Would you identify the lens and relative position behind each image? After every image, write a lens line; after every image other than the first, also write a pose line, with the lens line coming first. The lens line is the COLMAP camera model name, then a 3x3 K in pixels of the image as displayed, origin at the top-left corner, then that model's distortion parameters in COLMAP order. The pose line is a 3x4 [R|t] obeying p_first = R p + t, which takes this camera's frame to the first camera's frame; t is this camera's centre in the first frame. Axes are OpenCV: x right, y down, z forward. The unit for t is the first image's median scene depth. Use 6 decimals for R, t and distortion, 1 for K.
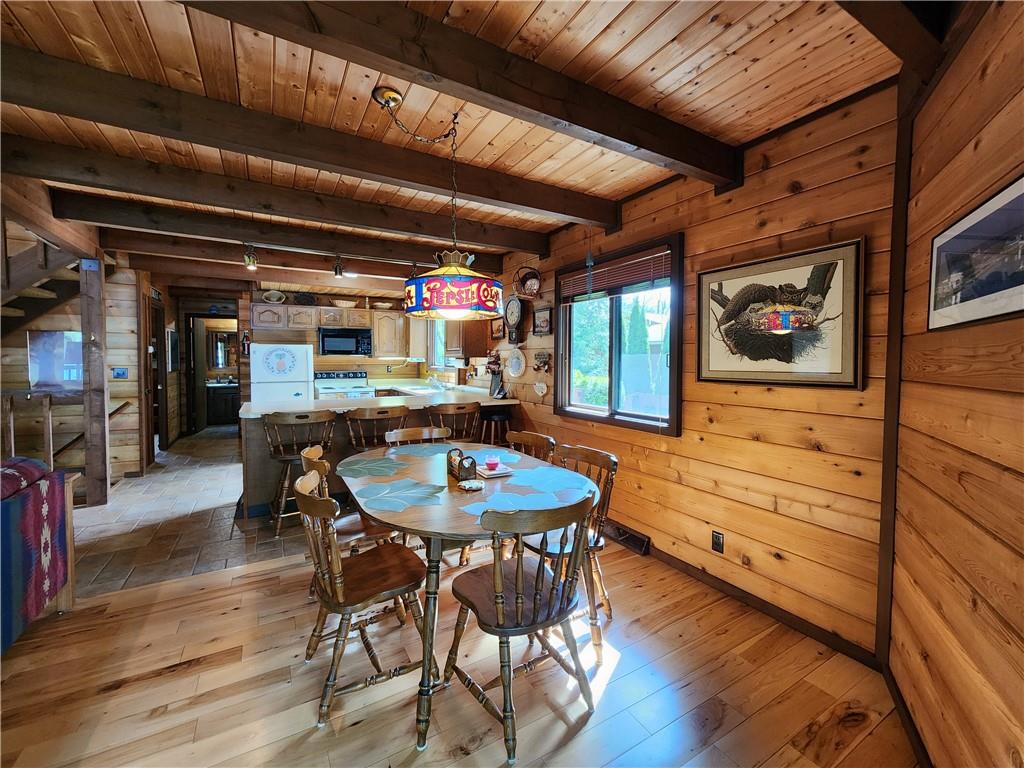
lens RADIAL K [[420.5, 0, 510.2], [0, 420.5, 374.4], [0, 0, 1]] dist [-0.003720, 0.000390]
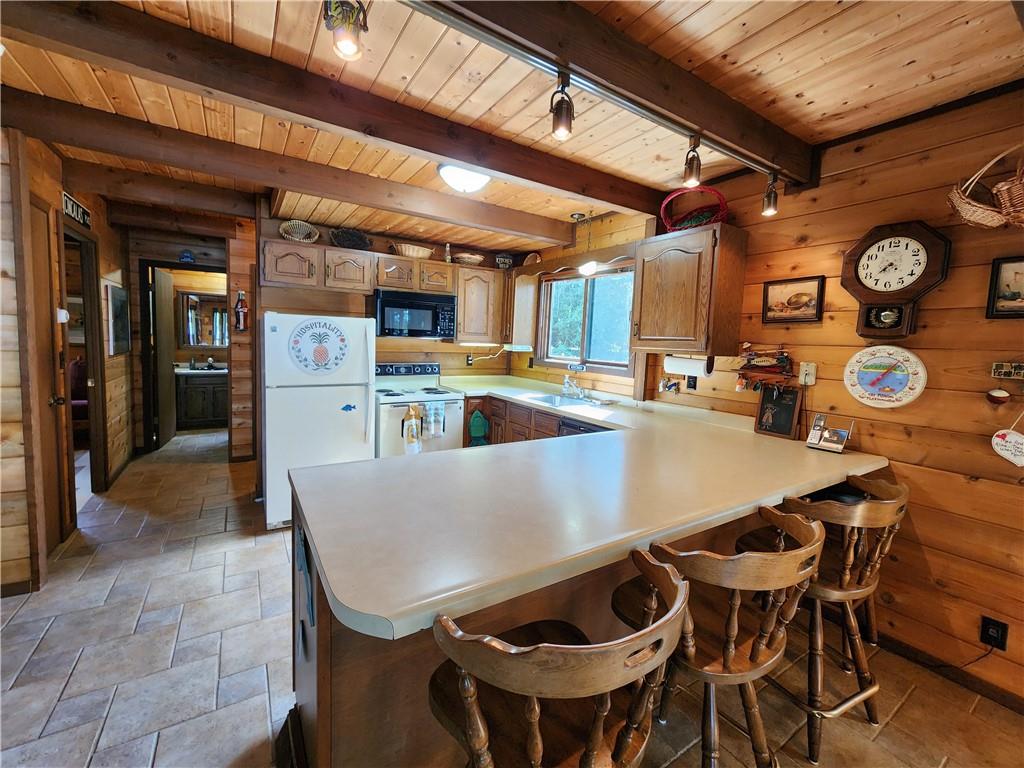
lens RADIAL K [[420.5, 0, 508.9], [0, 420.5, 375.5], [0, 0, 1]] dist [-0.003720, 0.000390]
pose [[0.998220, 0.031448, 0.050665, -0.294245], [-0.033953, 0.998204, 0.049355, -0.026500], [-0.049022, -0.050988, 0.997495, 0.398929]]
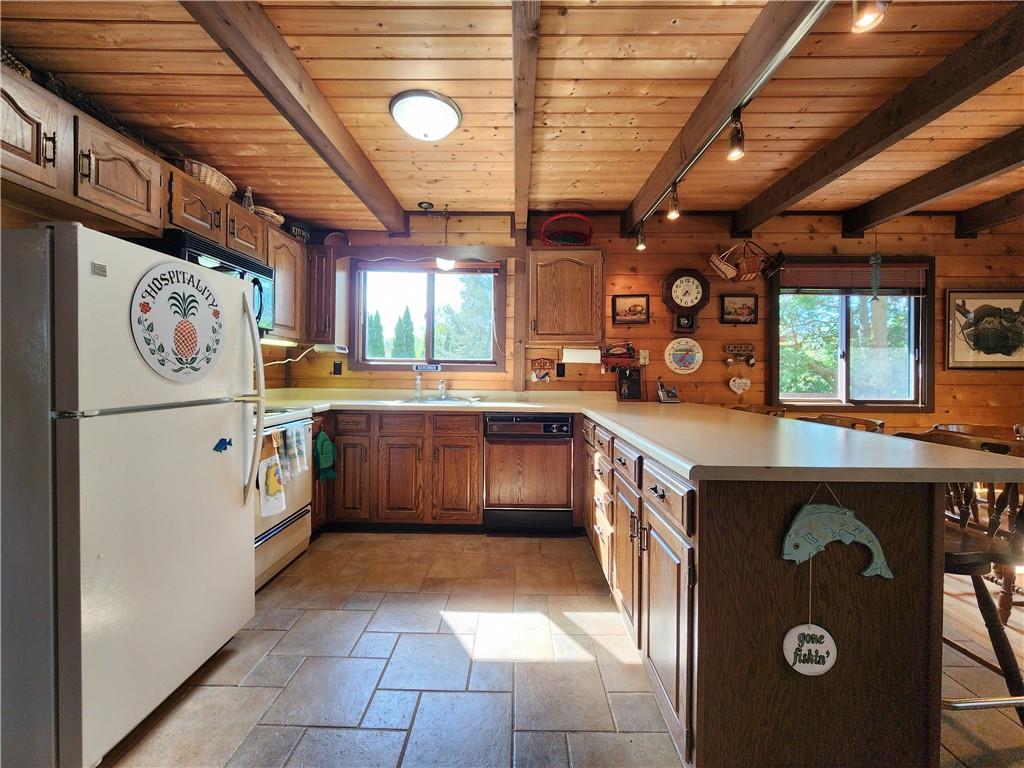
lens RADIAL K [[420.5, 0, 511.0], [0, 420.5, 380.8], [0, 0, 1]] dist [-0.003720, 0.000390]
pose [[0.512714, -0.014789, 0.858432, -0.591628], [0.022982, 0.999730, 0.003498, 0.006633], [-0.858252, 0.017935, 0.512915, 0.618278]]
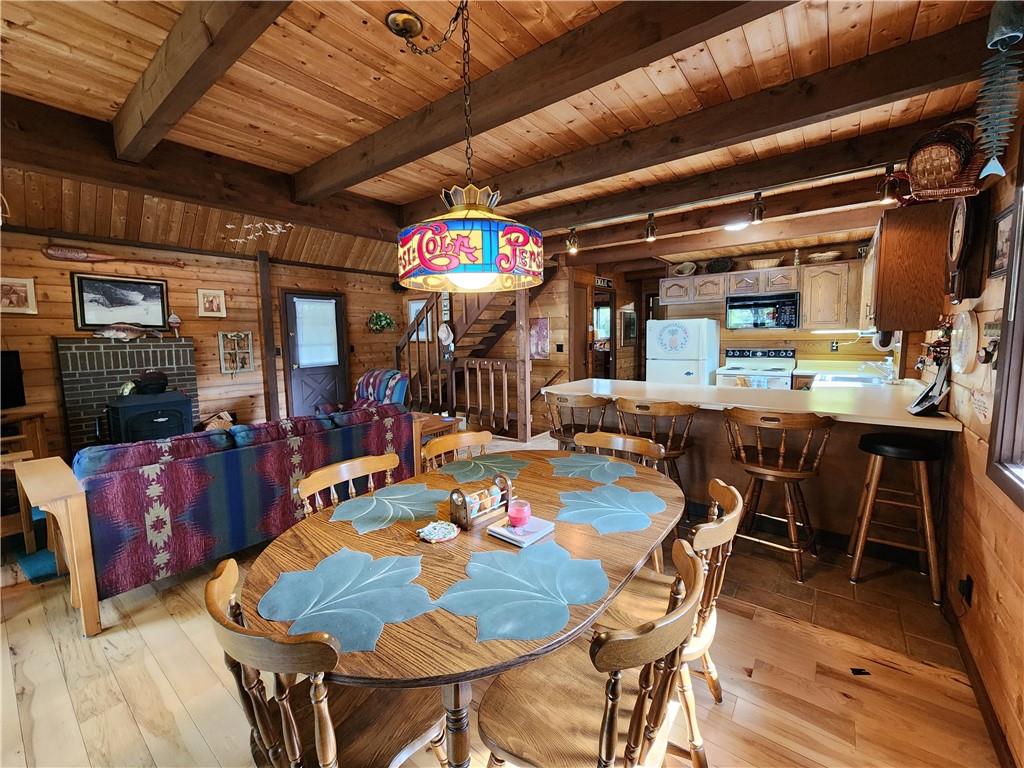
lens RADIAL K [[420.5, 0, 513.3], [0, 420.5, 376.9], [0, 0, 1]] dist [-0.003720, 0.000390]
pose [[0.382397, 0.083608, -0.920208, 0.178245], [-0.013890, 0.996305, 0.084750, -0.016182], [0.923894, -0.019627, 0.382145, 0.265448]]
